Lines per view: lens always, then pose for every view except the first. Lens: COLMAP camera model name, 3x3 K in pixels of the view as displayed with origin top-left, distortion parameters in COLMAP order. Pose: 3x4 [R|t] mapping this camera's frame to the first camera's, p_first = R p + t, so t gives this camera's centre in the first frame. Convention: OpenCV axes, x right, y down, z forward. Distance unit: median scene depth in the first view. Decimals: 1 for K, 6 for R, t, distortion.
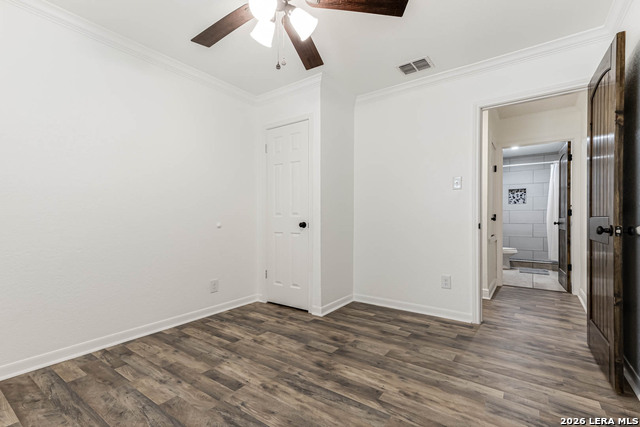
lens RADIAL K [[293.9, 0, 317.9], [0, 293.9, 215.5], [0, 0, 1]] dist [0.027656, -0.000774]
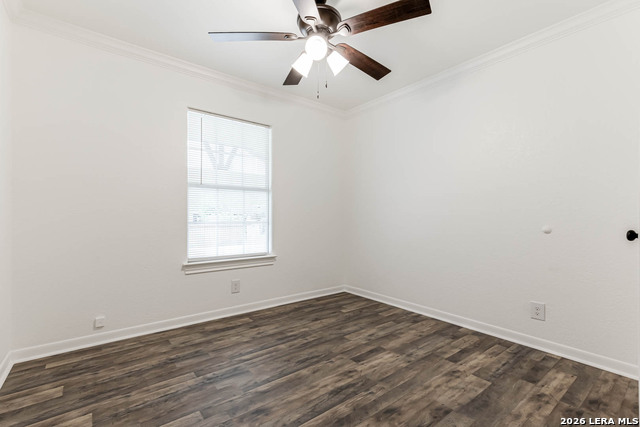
lens RADIAL K [[293.9, 0, 318.7], [0, 293.9, 215.0], [0, 0, 1]] dist [0.027656, -0.000774]
pose [[-0.274337, -0.009629, -0.961586, 0.763965], [0.001636, 0.999944, -0.010480, 0.006101], [0.961632, -0.004448, -0.274305, 0.988025]]
